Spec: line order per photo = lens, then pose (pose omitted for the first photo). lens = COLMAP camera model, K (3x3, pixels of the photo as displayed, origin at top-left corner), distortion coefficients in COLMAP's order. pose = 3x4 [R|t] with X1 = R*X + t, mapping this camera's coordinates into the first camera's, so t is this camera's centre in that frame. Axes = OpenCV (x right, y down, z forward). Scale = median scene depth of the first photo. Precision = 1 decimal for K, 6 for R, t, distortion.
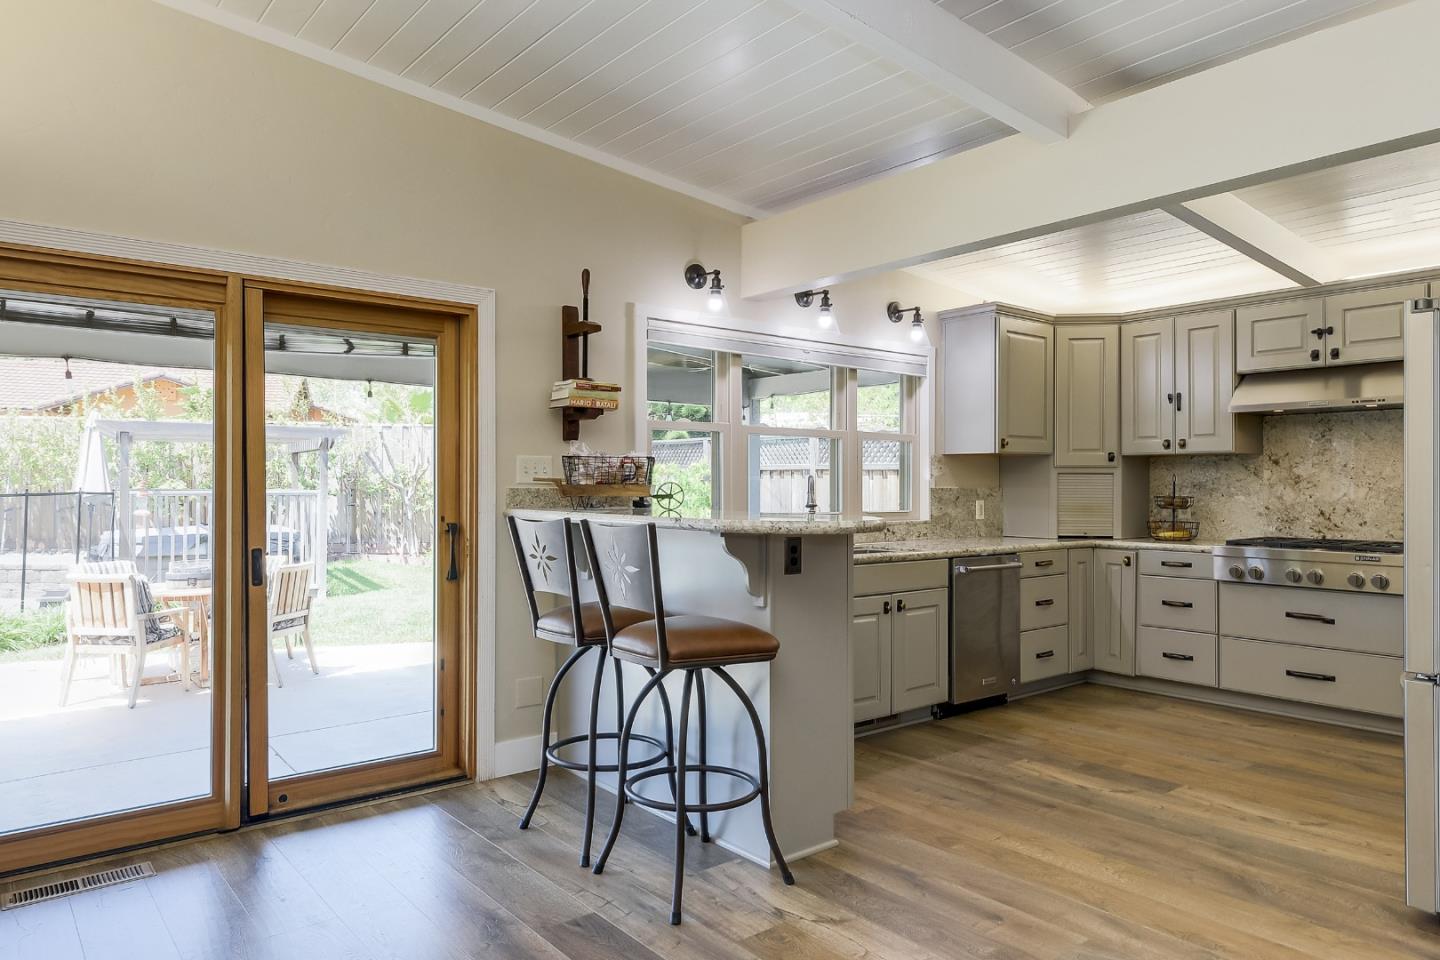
lens RADIAL K [[926.6, 0, 708.6], [0, 926.6, 473.4], [0, 0, 1]] dist [0.005185, 0.000405]
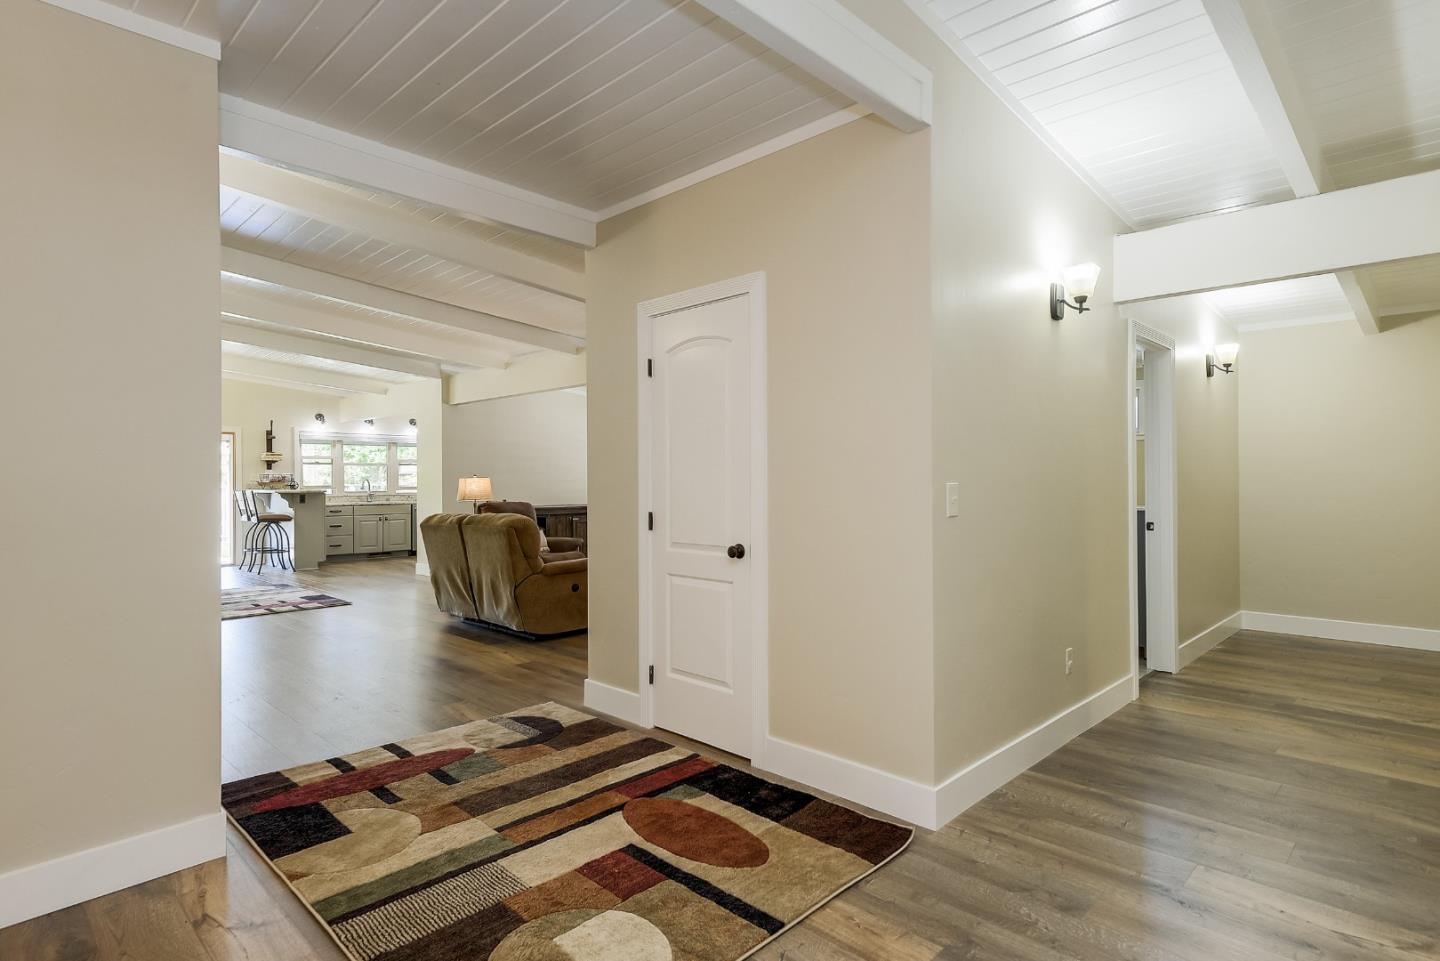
lens RADIAL K [[741.1, 0, 725.5], [0, 741.1, 481.2], [0, 0, 1]] dist [-0.001075, -0.000614]
pose [[0.990747, -0.012817, 0.135113, 1.282608], [0.010506, 0.999786, 0.017799, -0.026886], [-0.135313, -0.016214, 0.990670, -2.168465]]
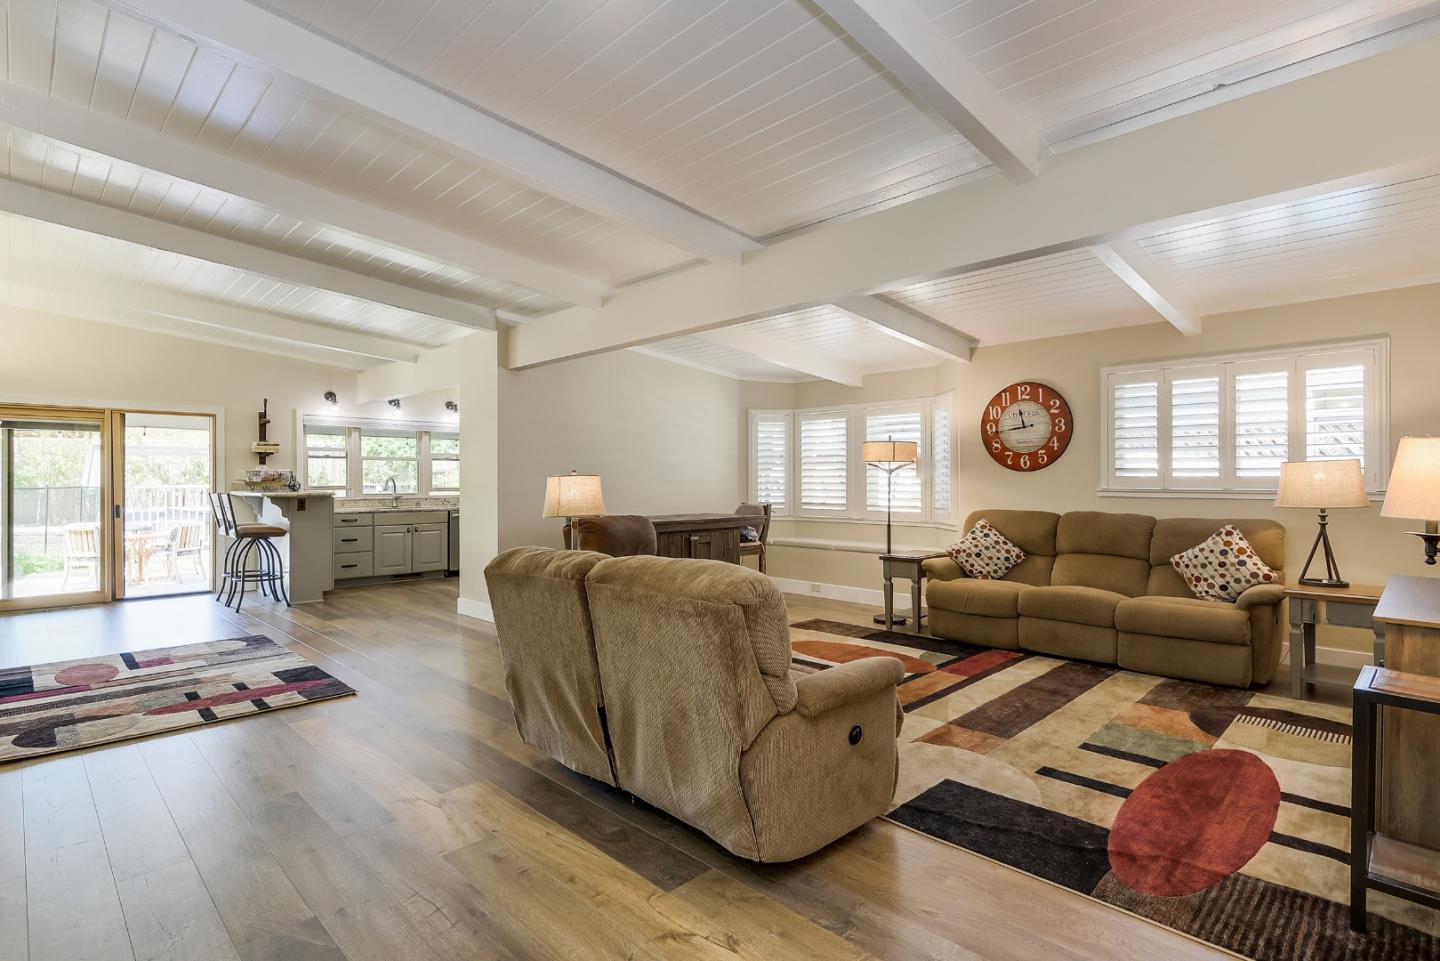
lens RADIAL K [[708.4, 0, 723.4], [0, 708.4, 477.2], [0, 0, 1]] dist [-0.005109, -0.001256]
pose [[0.993205, -0.009101, 0.116025, 0.996357], [0.007668, 0.999889, 0.012799, -0.018477], [-0.116129, -0.011822, 0.993164, -1.227823]]
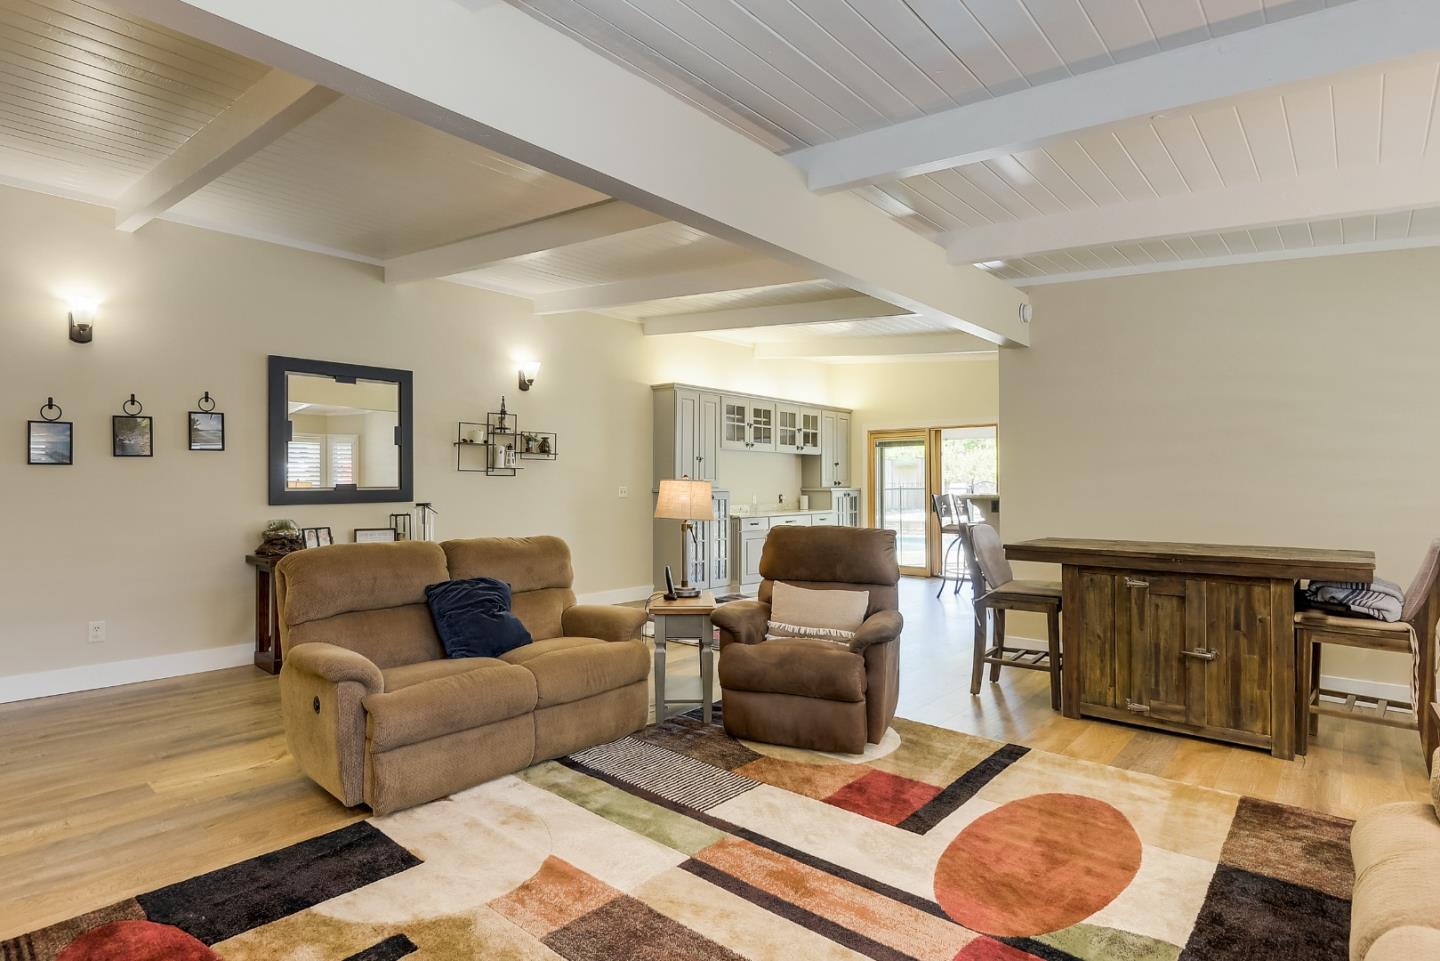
lens RADIAL K [[695.5, 0, 711.1], [0, 695.5, 483.6], [0, 0, 1]] dist [0.009840, -0.000822]
pose [[0.152230, -0.004950, -0.988333, 1.993736], [0.018055, 0.999835, -0.002227, 0.001107], [0.988180, -0.017505, 0.152294, -0.308896]]
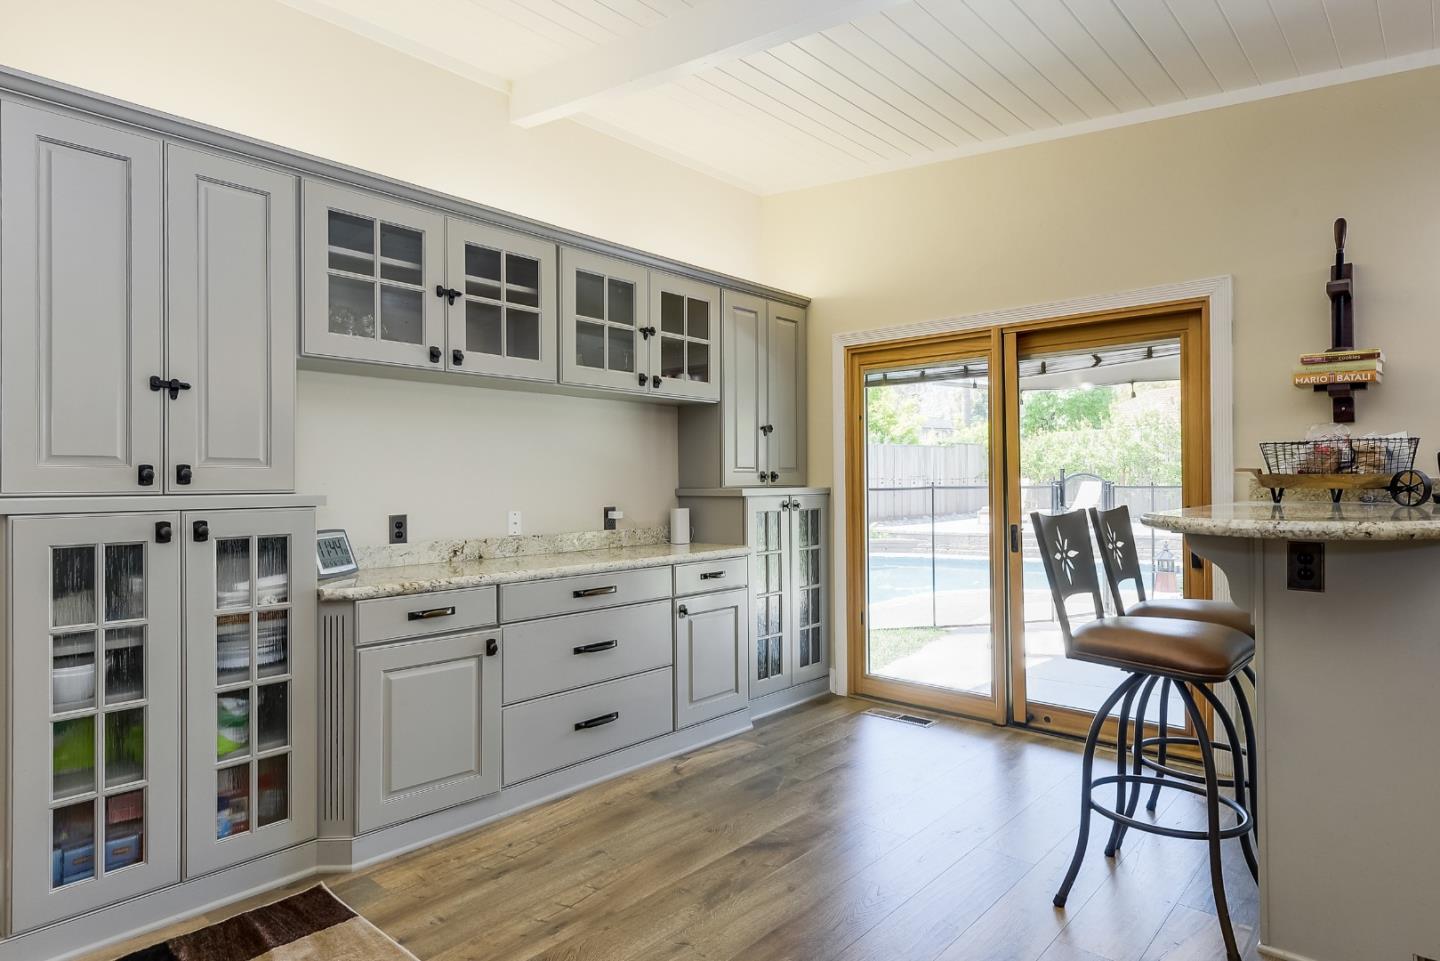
lens RADIAL K [[820.7, 0, 713.0], [0, 820.7, 473.1], [0, 0, 1]] dist [0.020378, 0.001986]
pose [[0.151964, -0.012070, -0.988312, 0.570868], [0.018594, 0.999783, -0.009351, 0.007898], [0.988211, -0.016956, 0.152156, 0.345216]]
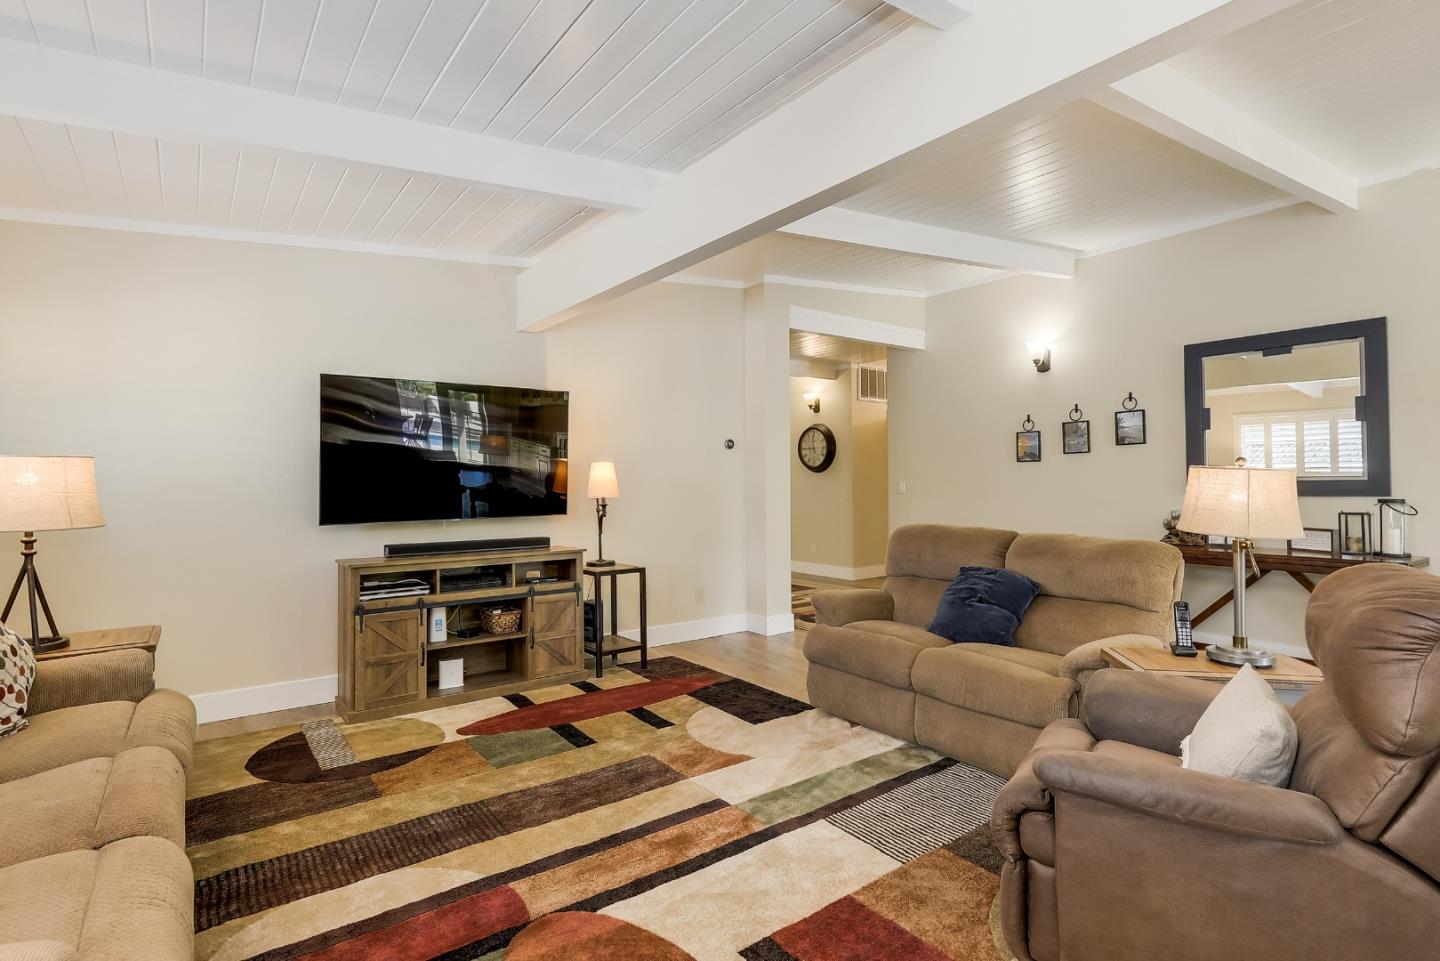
lens RADIAL K [[708.4, 0, 720.0], [0, 708.4, 482.2], [0, 0, 1]] dist [-0.005109, -0.001256]
pose [[-0.999728, 0.002374, 0.023201, 1.356131], [0.002099, 0.999927, -0.011874, 0.014257], [-0.023227, -0.011822, -0.999660, 0.498520]]
